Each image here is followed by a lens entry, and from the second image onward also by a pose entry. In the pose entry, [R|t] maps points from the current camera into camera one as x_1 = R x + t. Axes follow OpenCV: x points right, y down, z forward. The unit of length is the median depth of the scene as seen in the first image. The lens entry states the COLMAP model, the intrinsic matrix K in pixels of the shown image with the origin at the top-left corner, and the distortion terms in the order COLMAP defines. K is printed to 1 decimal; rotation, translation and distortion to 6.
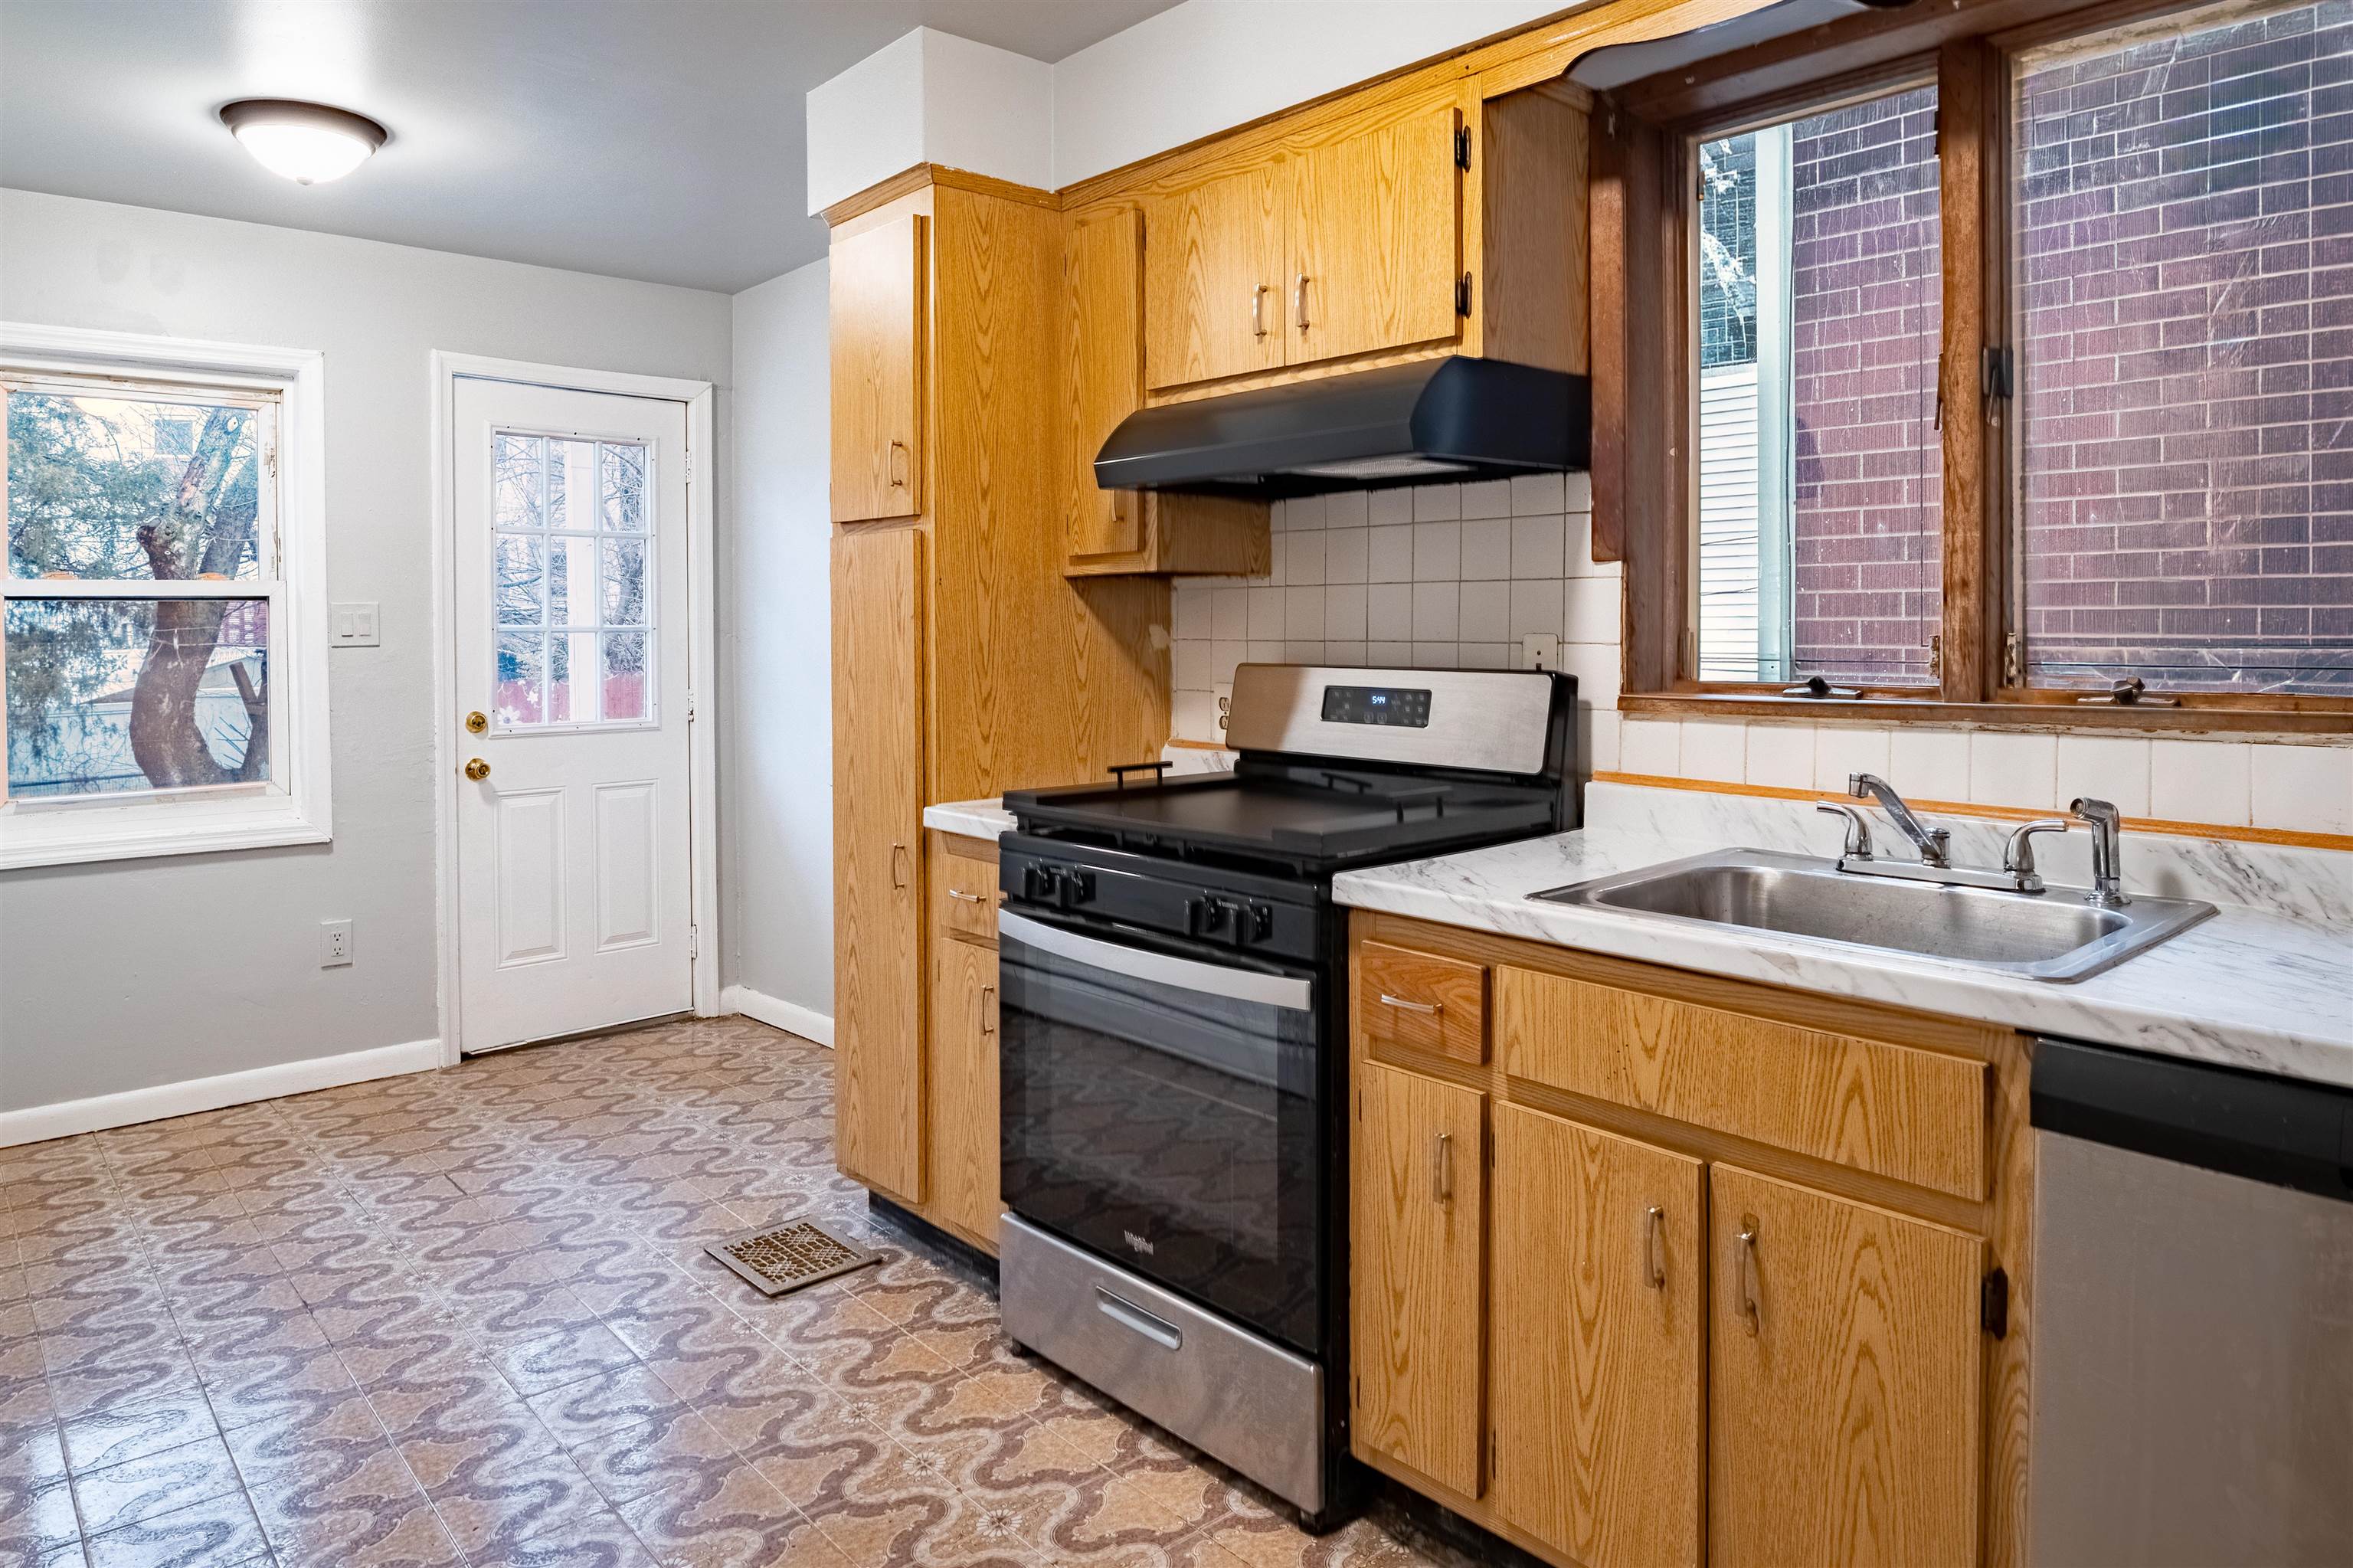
lens RADIAL K [[1479.1, 0, 1179.9], [0, 1479.1, 641.4], [0, 0, 1]] dist [-0.002632, -0.000664]
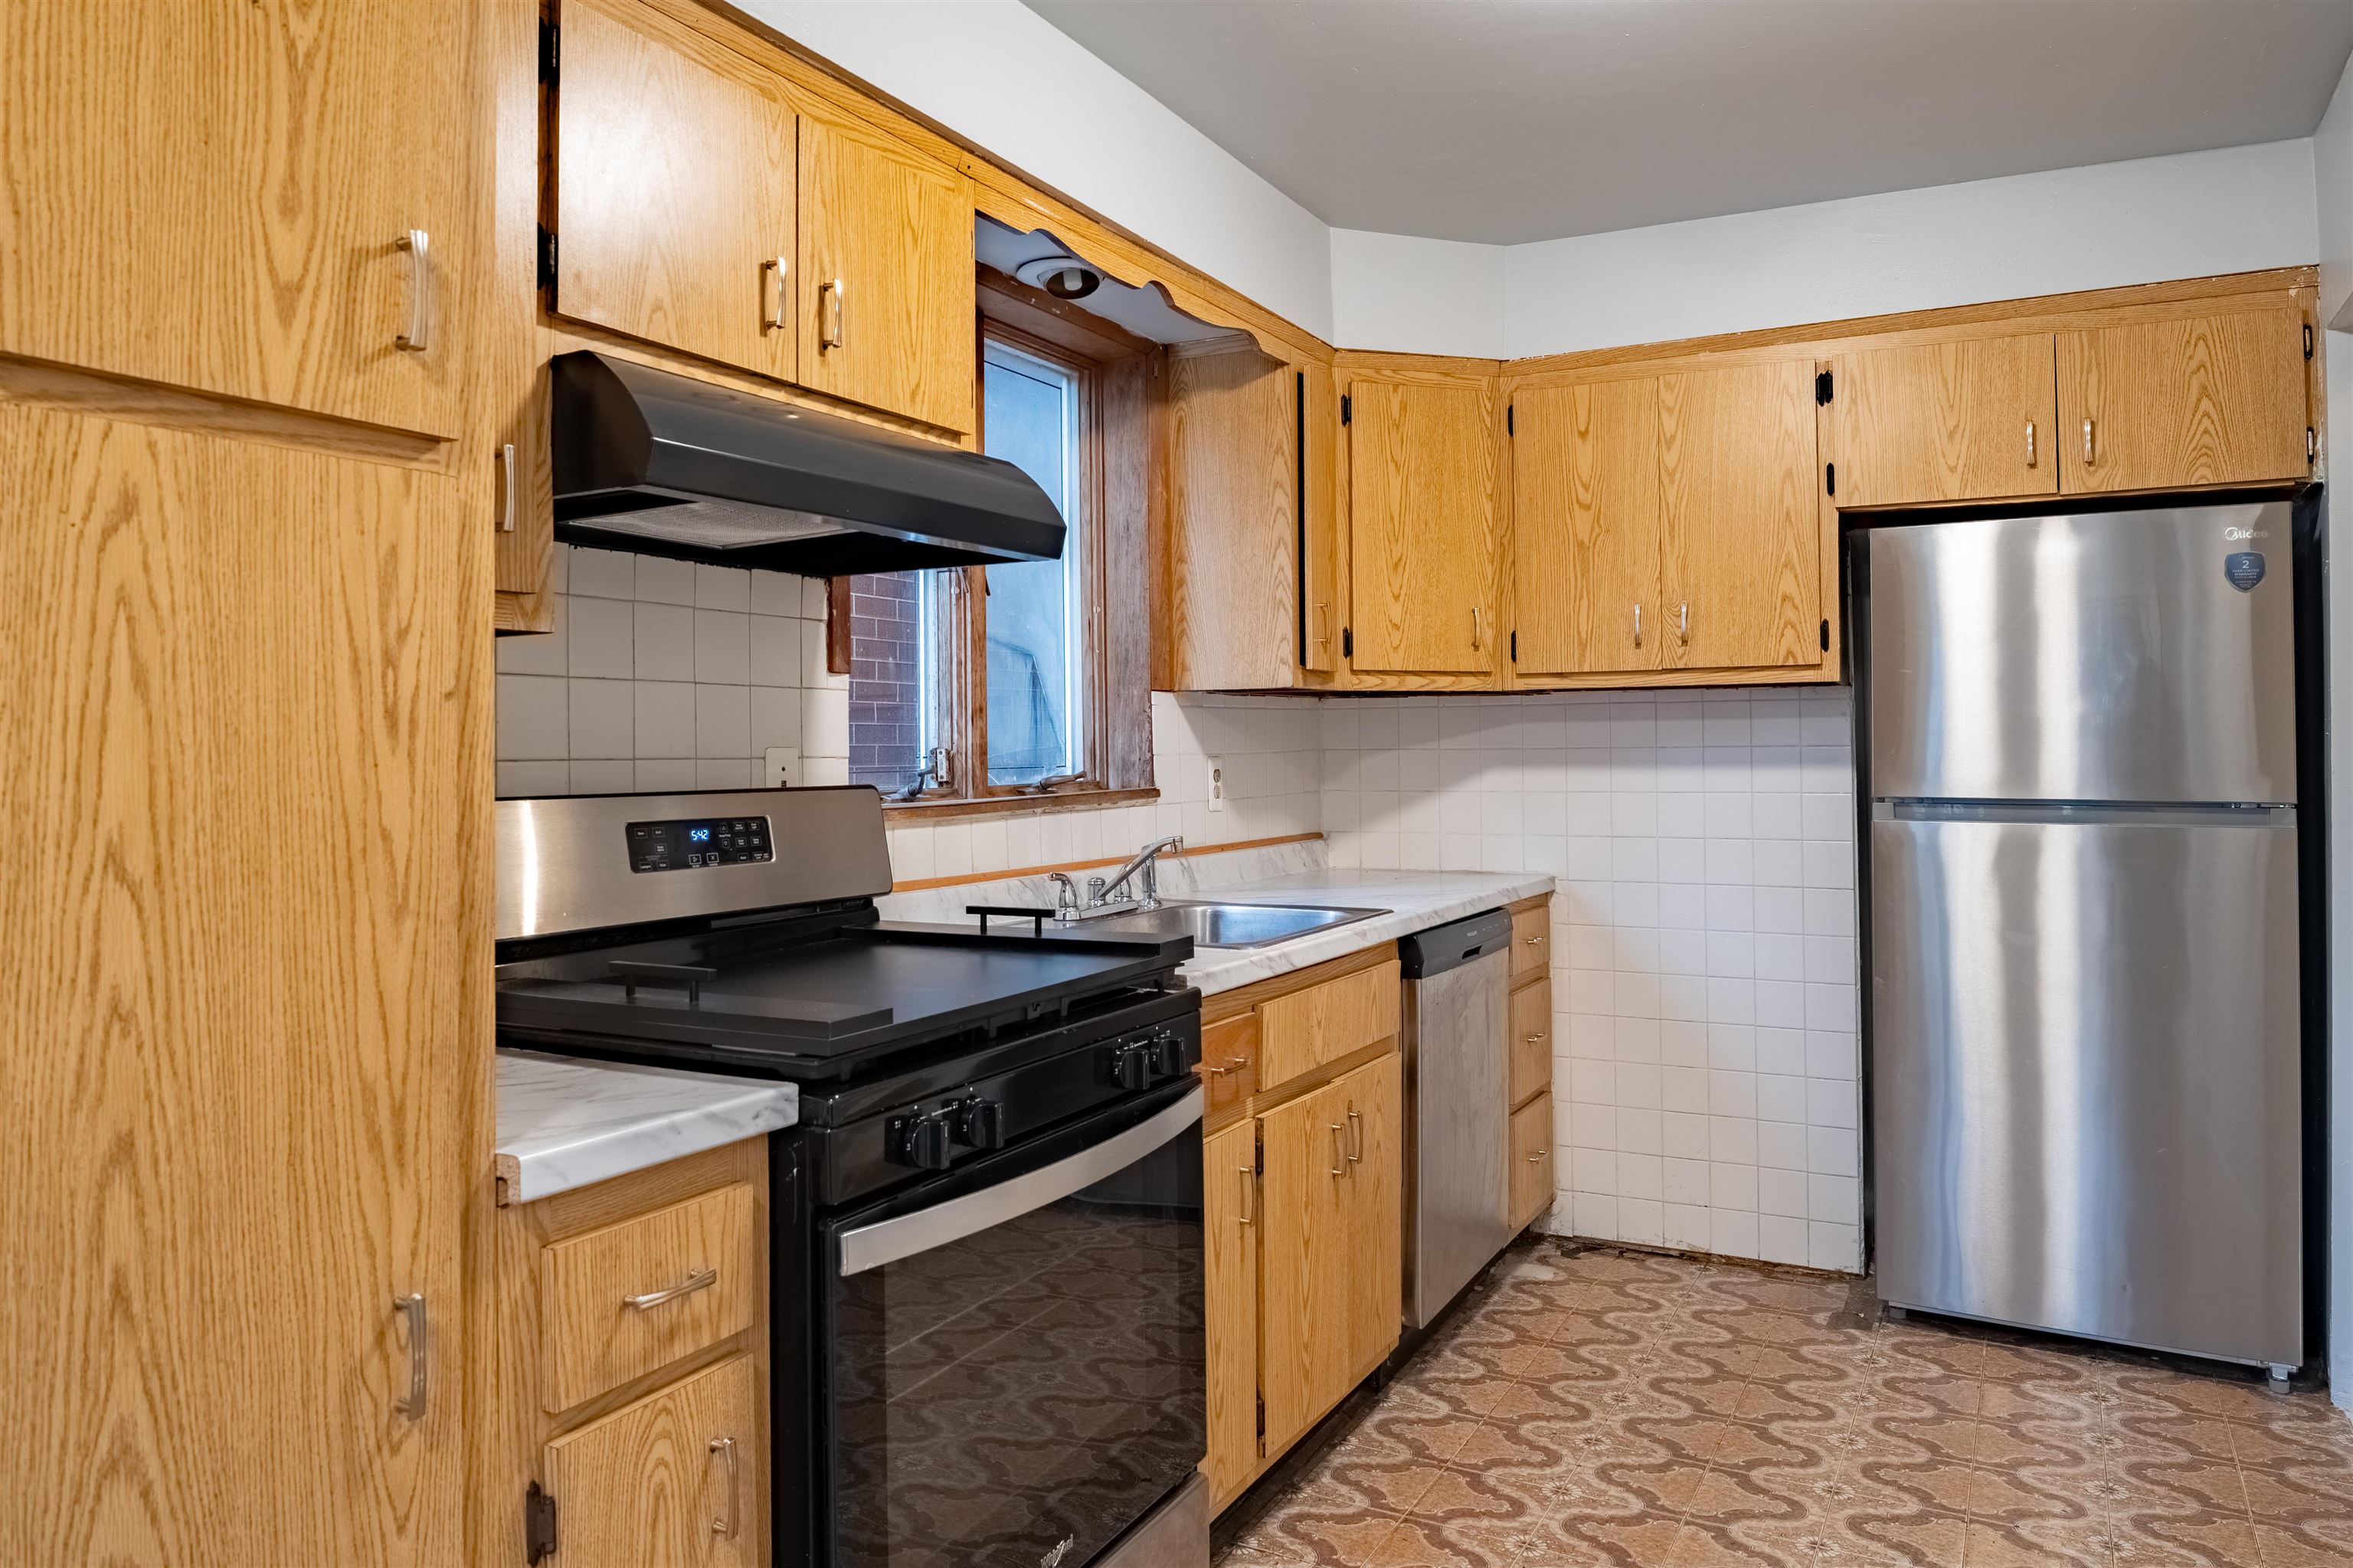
lens RADIAL K [[1558.3, 0, 1178.8], [0, 1558.3, 712.0], [0, 0, 1]] dist [-0.016947, -0.007531]
pose [[-0.323777, 0.032851, 0.945563, -0.738872], [0.024445, 0.999354, -0.026349, 0.004206], [-0.945818, 0.014583, -0.324371, 1.091828]]
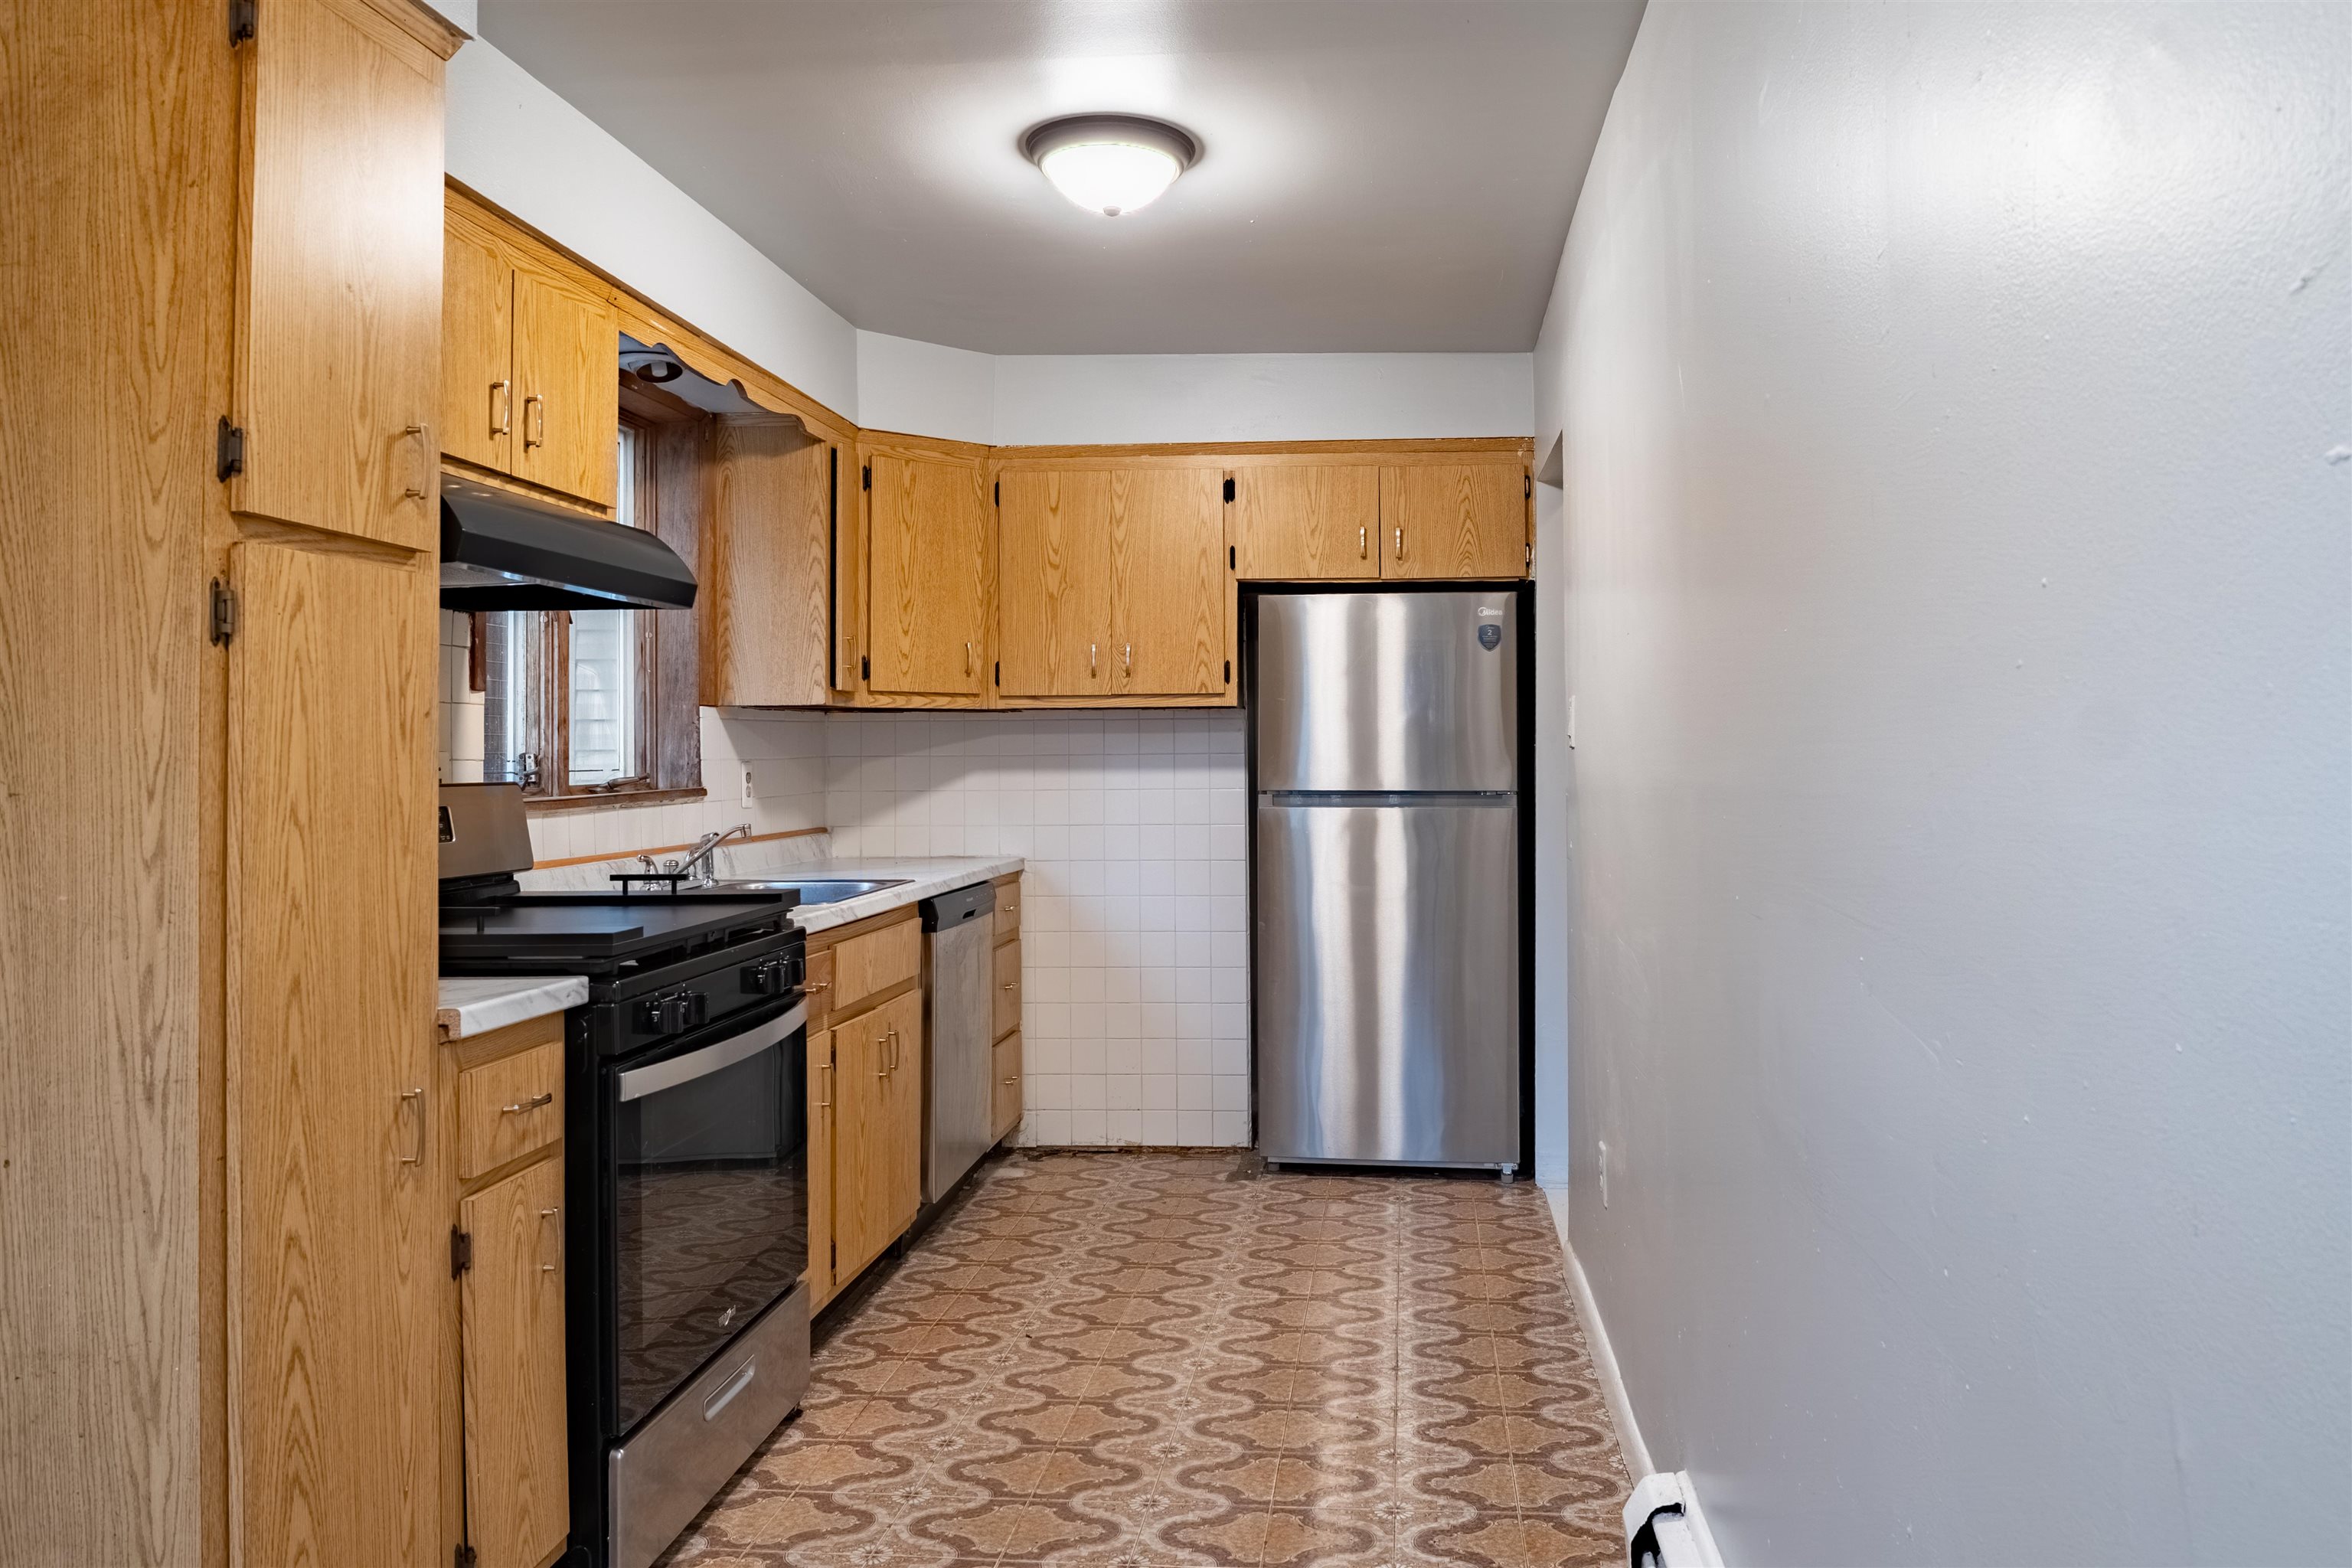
lens RADIAL K [[1557.6, 0, 1178.3], [0, 1557.6, 712.0], [0, 0, 1]] dist [-0.016947, -0.007531]
pose [[-0.640243, 0.033286, 0.767451, -1.003825], [0.022851, 0.999444, -0.024285, 0.006285], [-0.767832, 0.001989, -0.640648, 1.331014]]
